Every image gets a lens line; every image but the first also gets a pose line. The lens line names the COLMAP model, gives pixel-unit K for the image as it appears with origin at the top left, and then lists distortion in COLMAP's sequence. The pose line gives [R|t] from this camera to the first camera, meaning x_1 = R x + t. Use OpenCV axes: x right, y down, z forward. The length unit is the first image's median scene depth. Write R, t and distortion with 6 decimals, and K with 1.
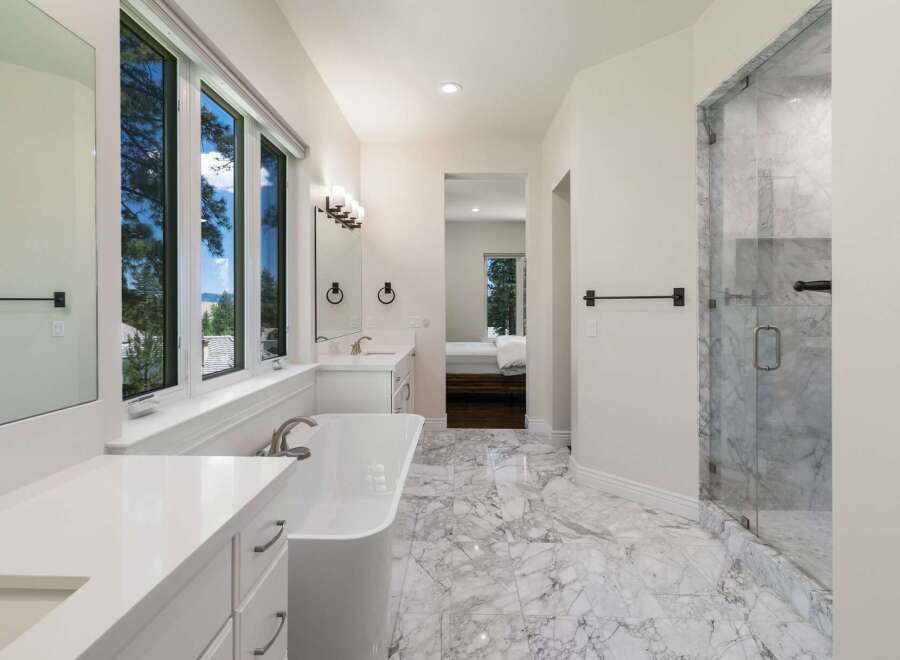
lens RADIAL K [[435.6, 0, 444.4], [0, 435.6, 307.8], [0, 0, 1]] dist [-0.000841, 0.000065]
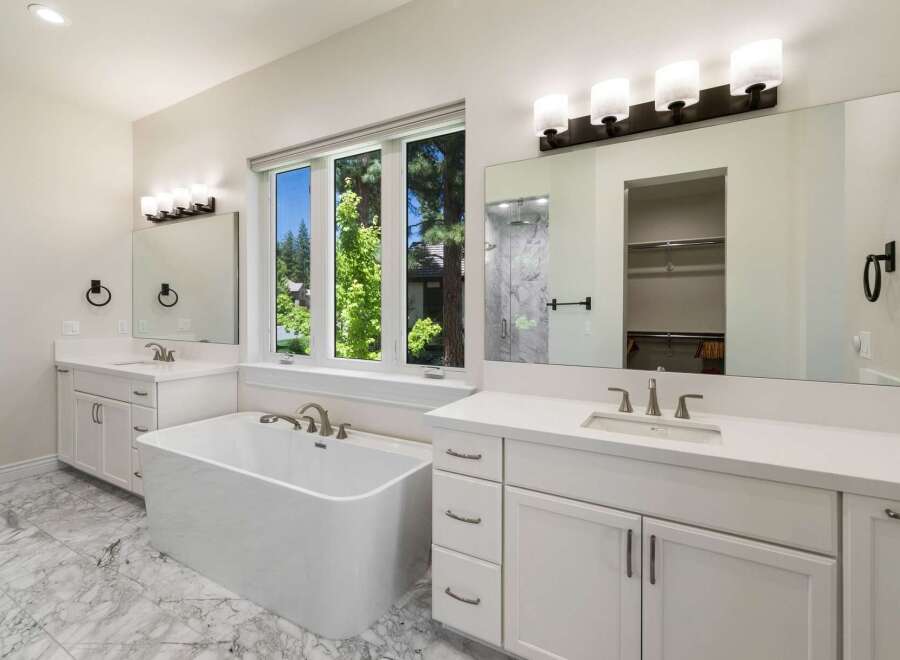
lens RADIAL K [[435.6, 0, 448.5], [0, 435.6, 323.2], [0, 0, 1]] dist [-0.000841, 0.000065]
pose [[-0.469329, 0.017024, -0.882859, 0.510659], [-0.004235, 0.999759, 0.021530, 0.016771], [0.883013, 0.013843, -0.469144, 1.887519]]
